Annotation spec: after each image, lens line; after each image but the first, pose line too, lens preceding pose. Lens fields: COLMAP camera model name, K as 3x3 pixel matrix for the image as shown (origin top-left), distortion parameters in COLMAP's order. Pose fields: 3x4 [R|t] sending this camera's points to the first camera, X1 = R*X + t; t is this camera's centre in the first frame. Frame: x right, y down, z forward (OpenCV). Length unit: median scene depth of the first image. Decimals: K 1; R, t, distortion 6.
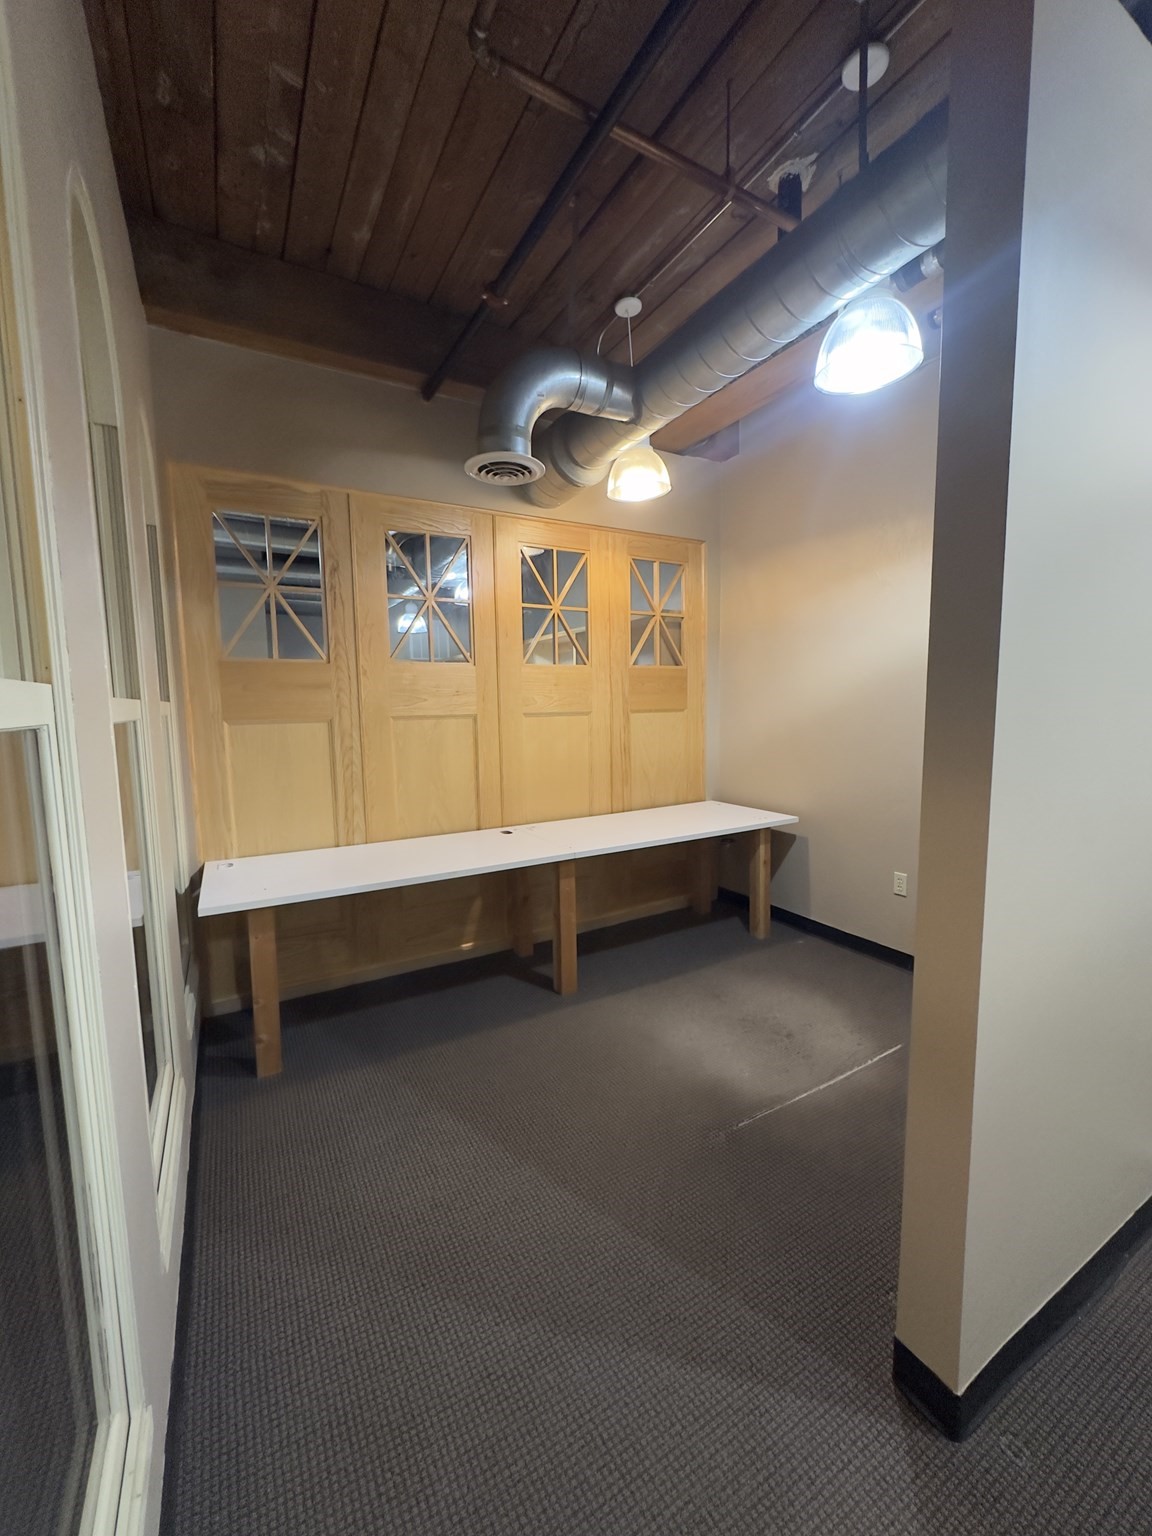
lens RADIAL K [[610.2, 0, 571.6], [0, 610.2, 766.5], [0, 0, 1]] dist [-0.010915, 0.000740]
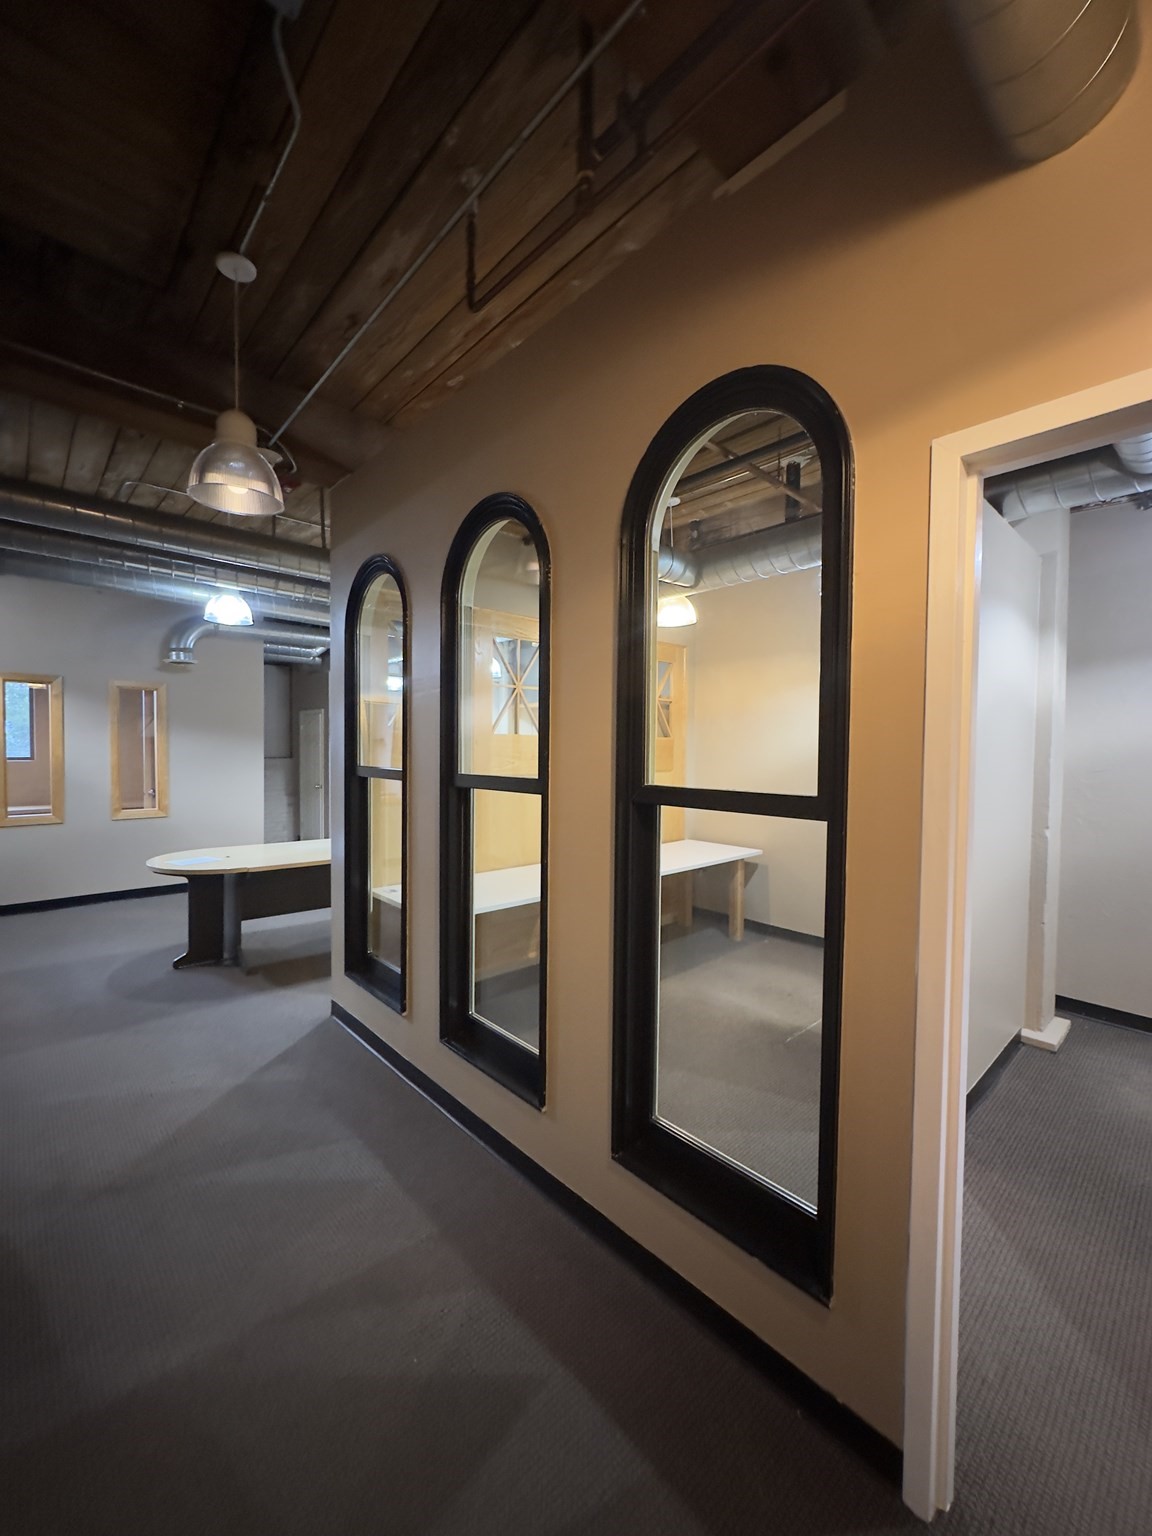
lens RADIAL K [[610.2, 0, 575.7], [0, 610.2, 765.1], [0, 0, 1]] dist [-0.010915, 0.000740]
pose [[0.974892, 0.018456, 0.221913, -0.349856], [-0.001063, 0.996933, -0.078246, -0.000963], [-0.222677, 0.076046, 0.971922, -0.265707]]
